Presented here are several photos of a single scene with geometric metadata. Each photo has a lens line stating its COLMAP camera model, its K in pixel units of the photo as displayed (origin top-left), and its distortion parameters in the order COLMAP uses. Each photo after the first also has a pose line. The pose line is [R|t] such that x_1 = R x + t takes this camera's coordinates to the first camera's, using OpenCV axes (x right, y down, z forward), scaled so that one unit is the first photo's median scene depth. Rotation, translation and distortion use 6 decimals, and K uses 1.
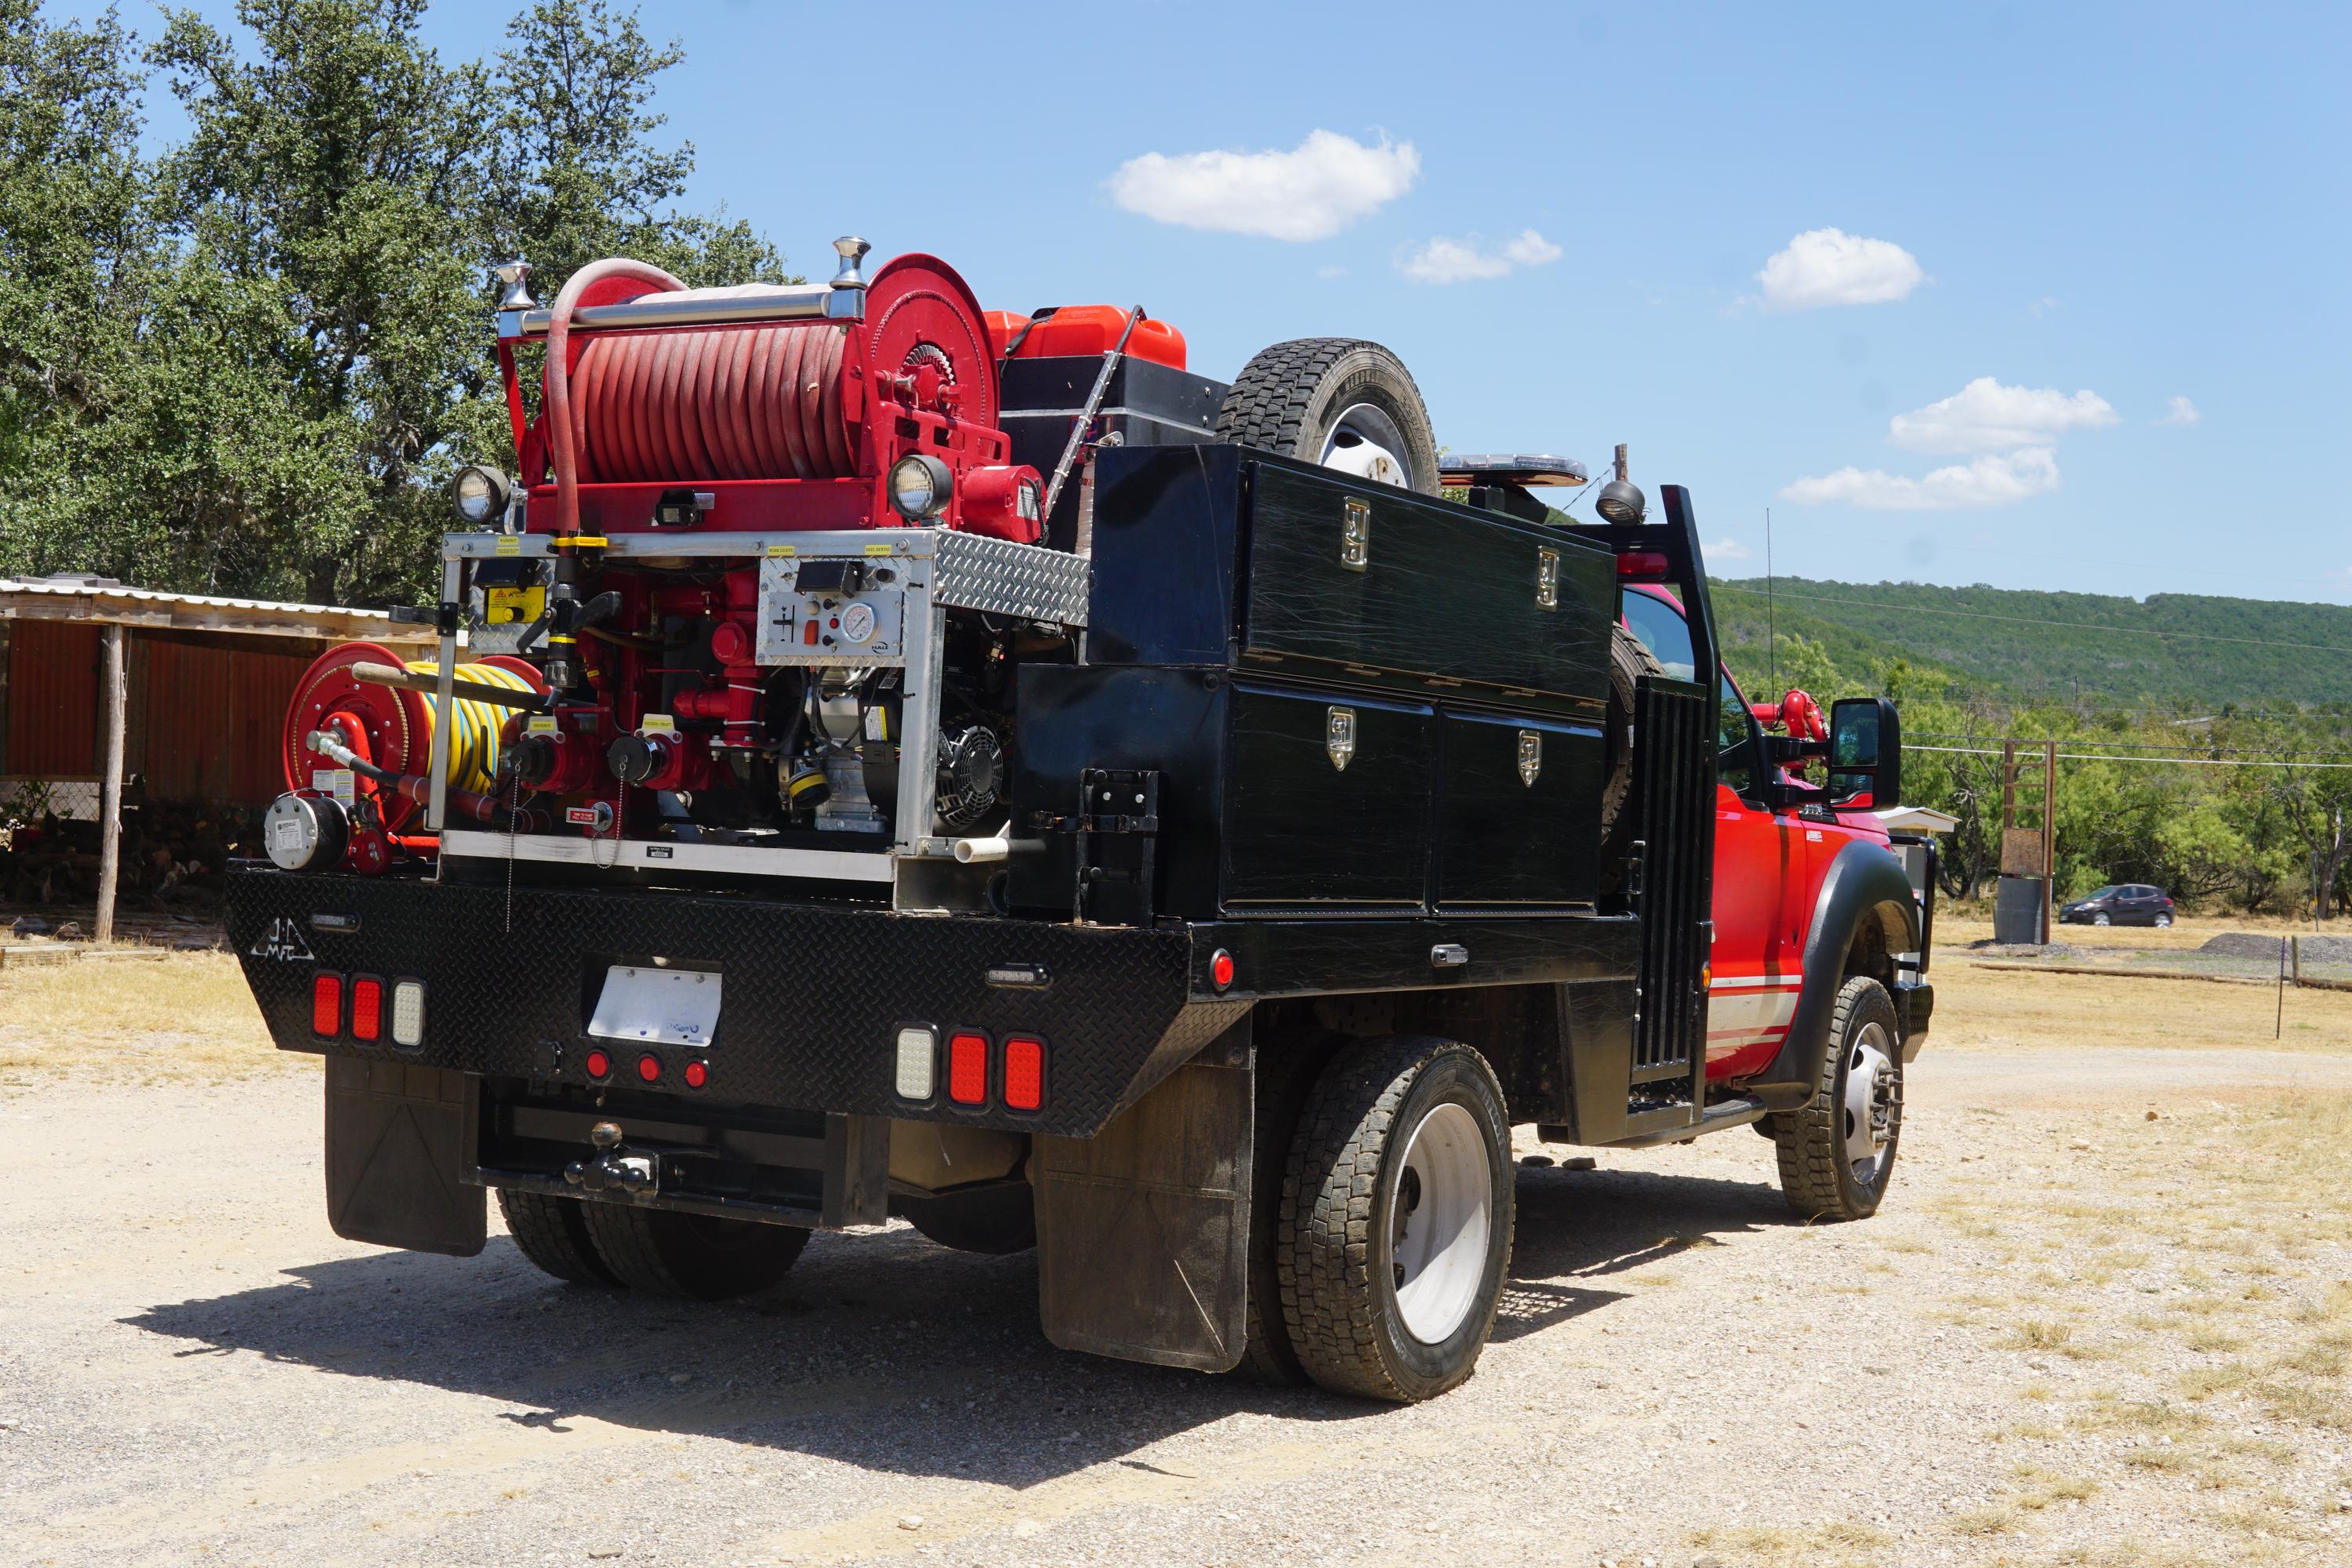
lens RADIAL K [[3112.9, 0, 1176.0], [0, 3112.9, 784.0], [0, 0, 1]] dist [-0.171069, -0.194661]
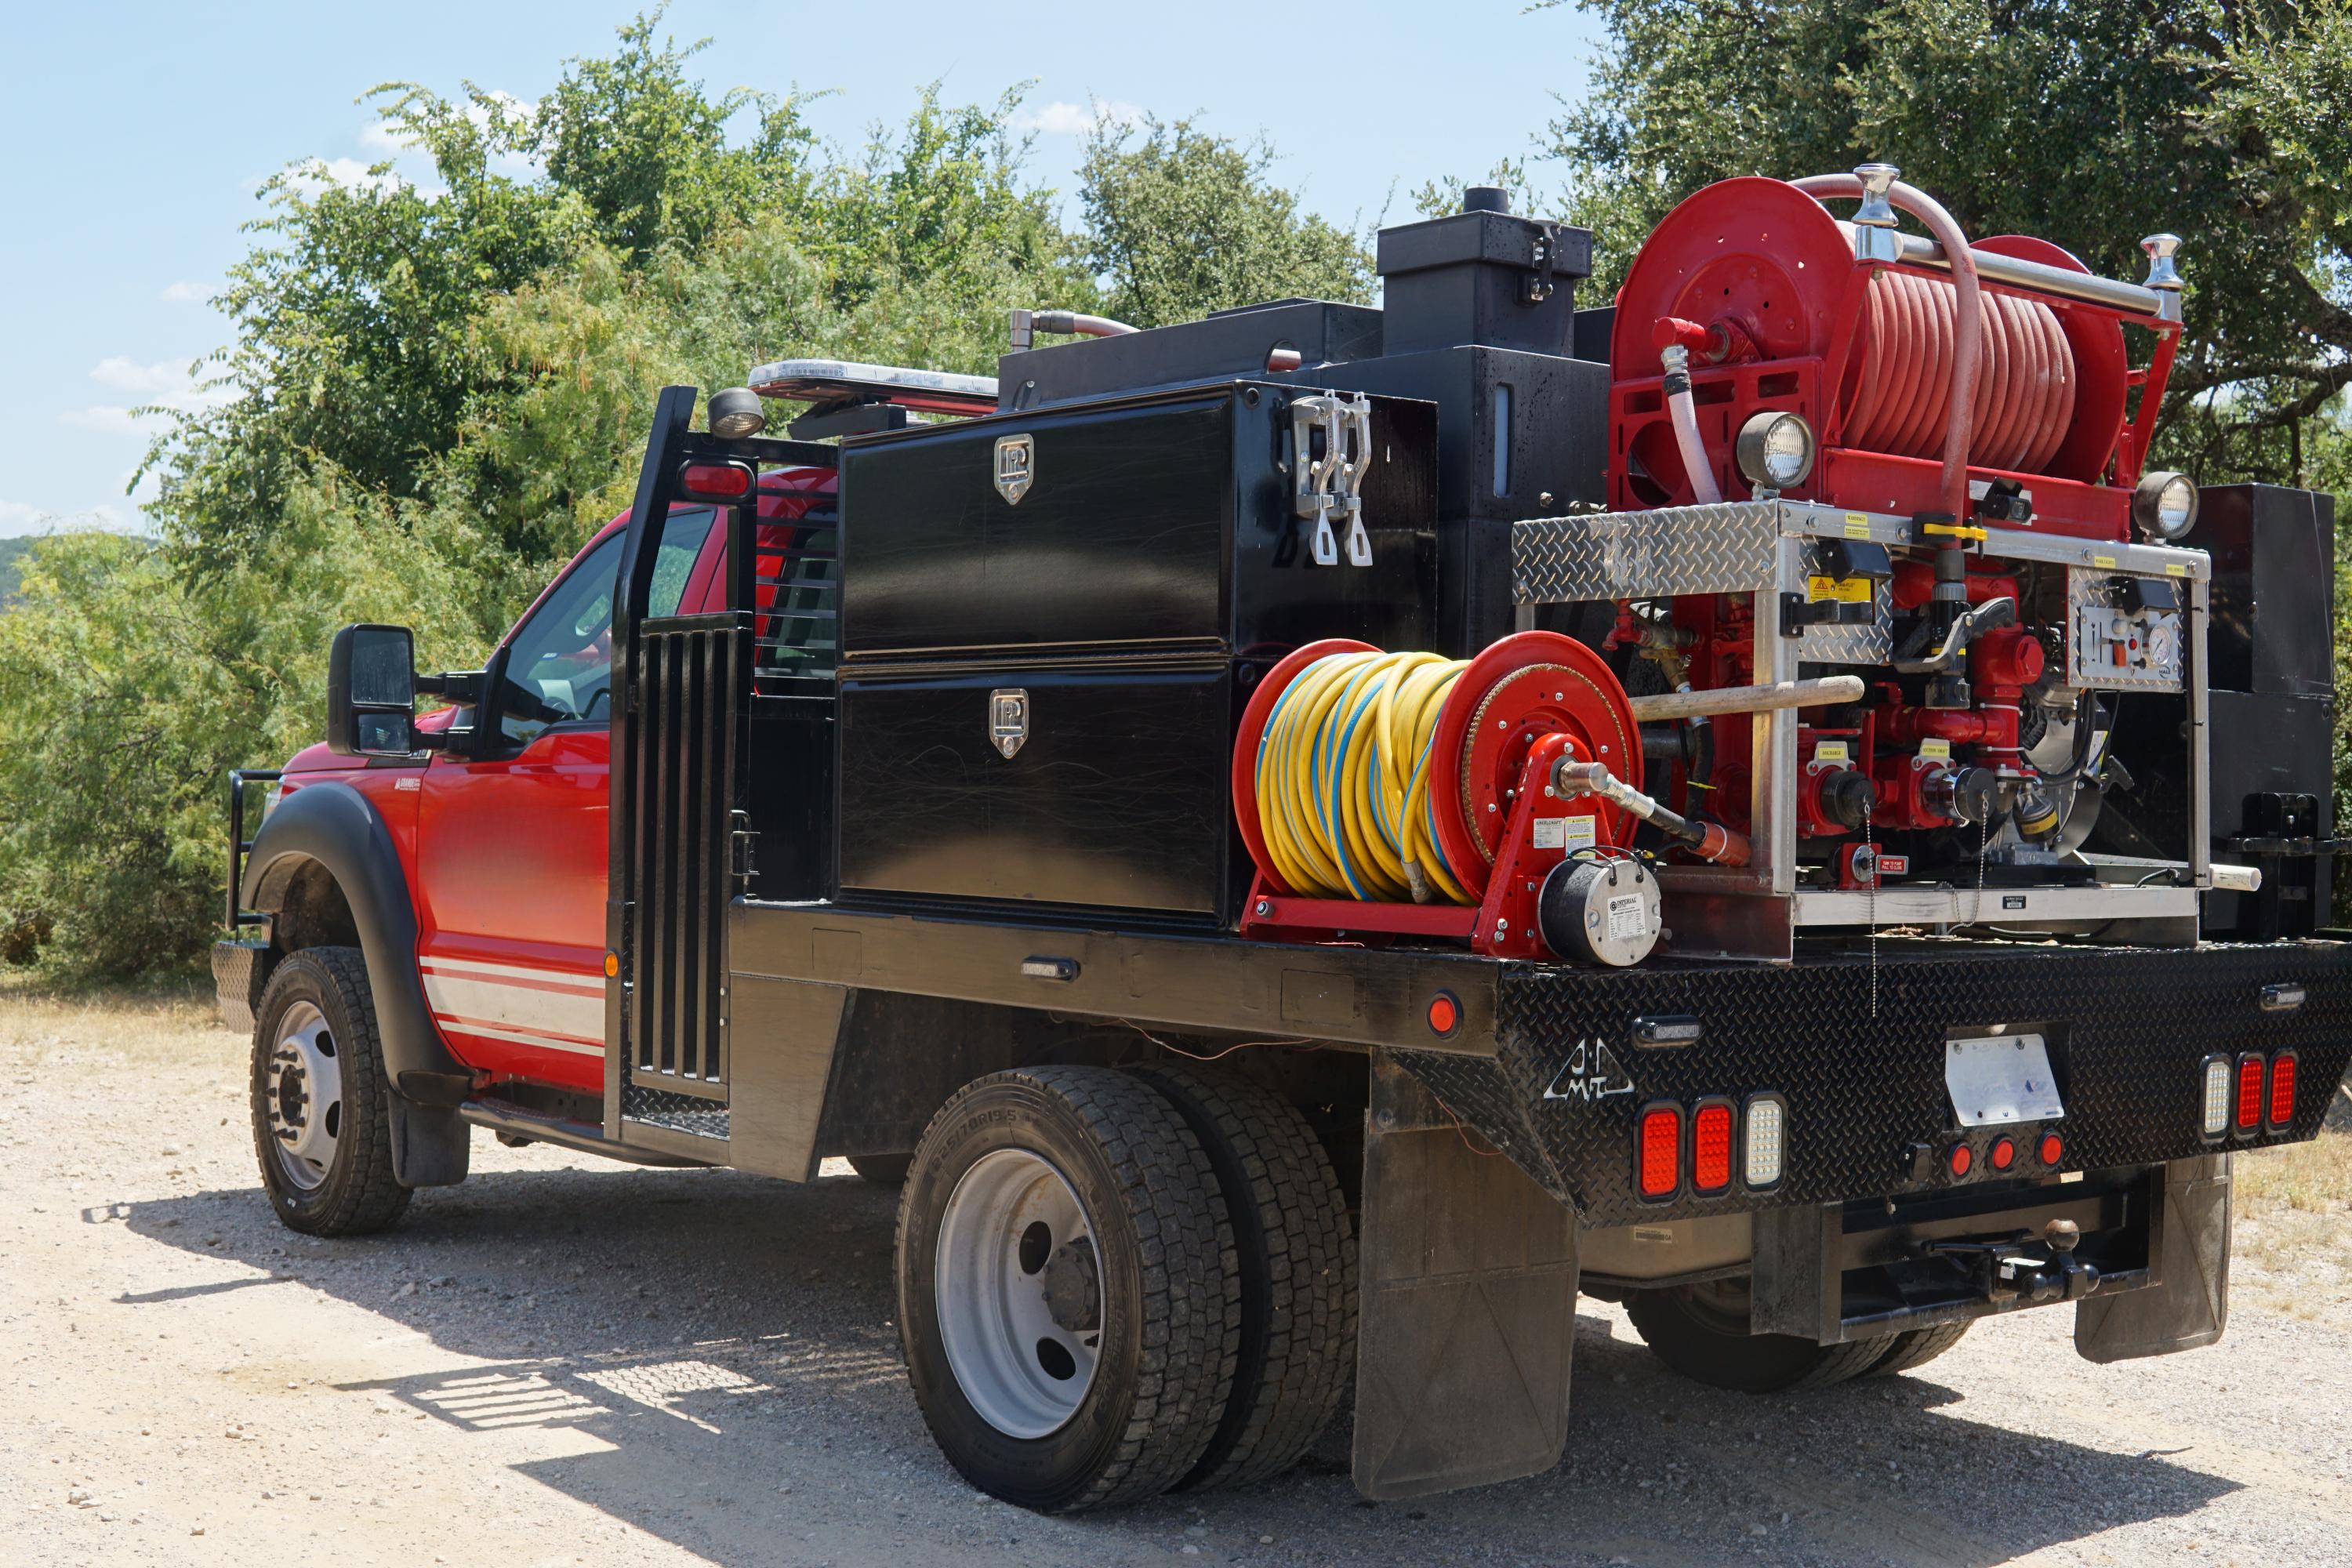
lens RADIAL K [[3112.9, 0, 1176.0], [0, 3112.9, 784.0], [0, 0, 1]] dist [-0.171069, -0.194661]
pose [[0.387151, -0.036067, 0.921310, -1.012345], [-0.011117, 0.998979, 0.043780, -0.044307], [-0.921949, -0.027192, 0.386355, 0.861641]]
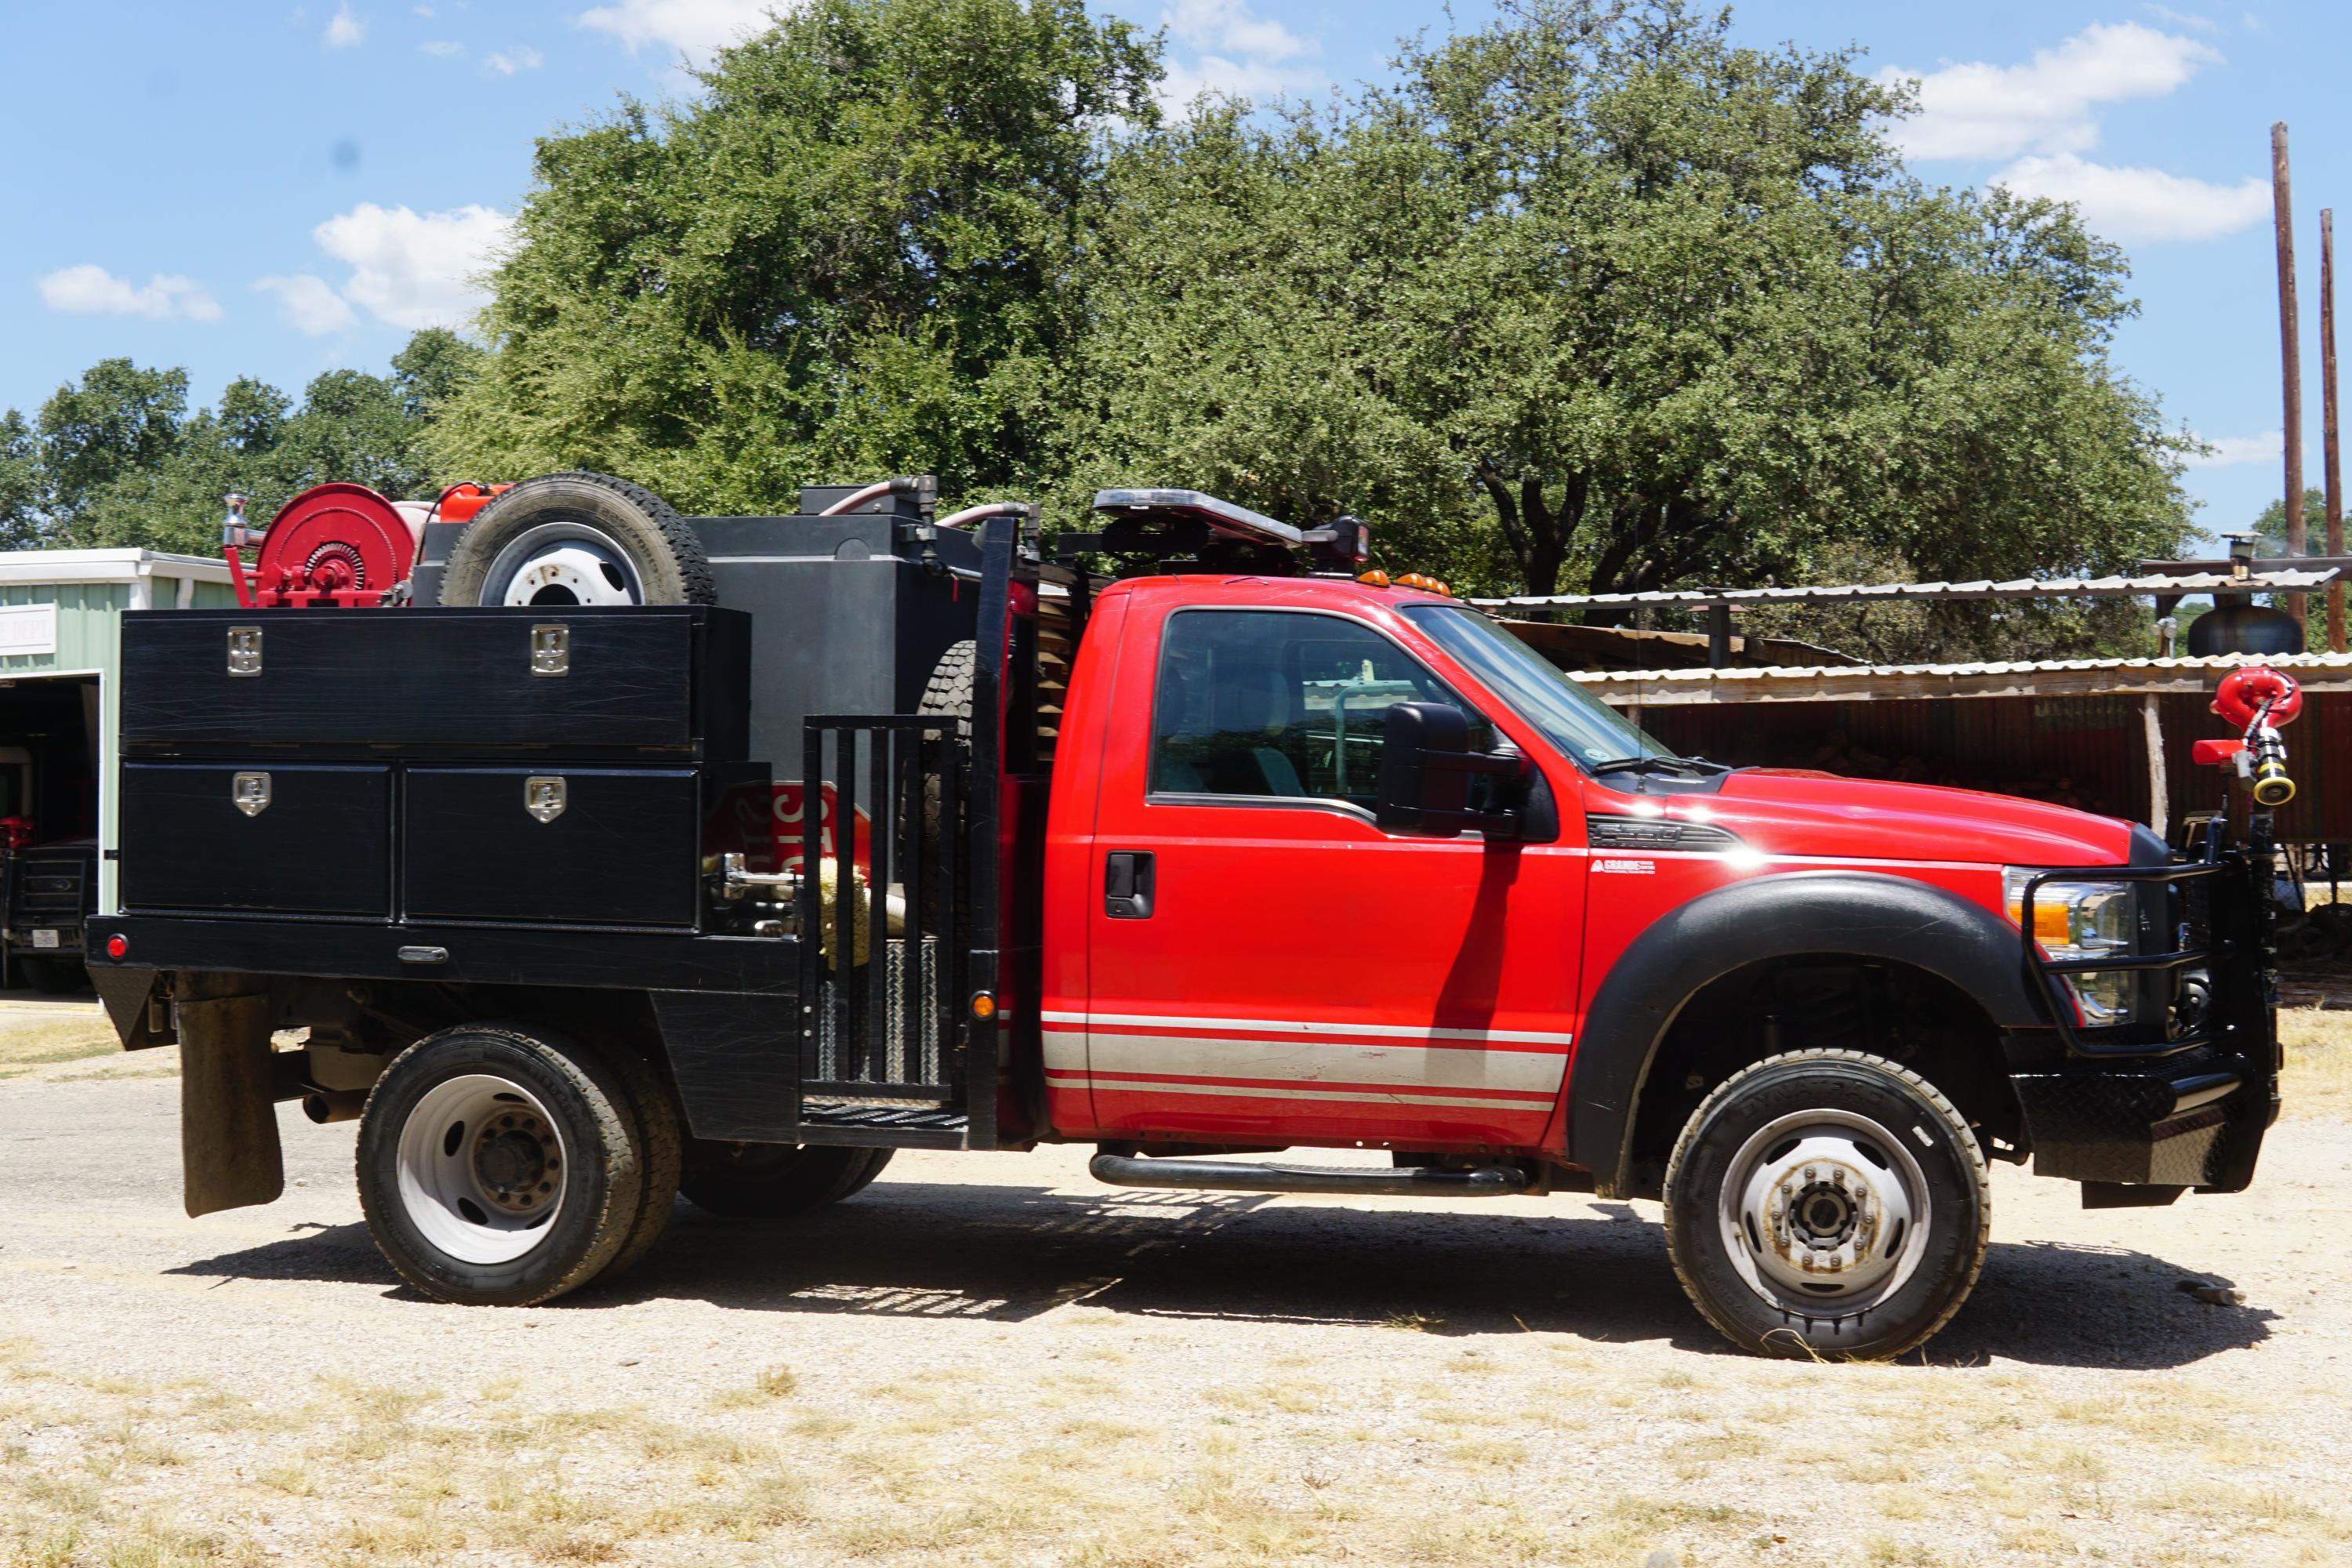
lens RADIAL K [[3112.9, 0, 1176.0], [0, 3112.9, 784.0], [0, 0, 1]] dist [-0.171069, -0.194661]
pose [[0.244562, -0.039861, -0.968814, 1.454148], [0.011400, 0.999204, -0.038234, 0.037581], [0.969567, -0.001694, 0.244822, 1.021062]]
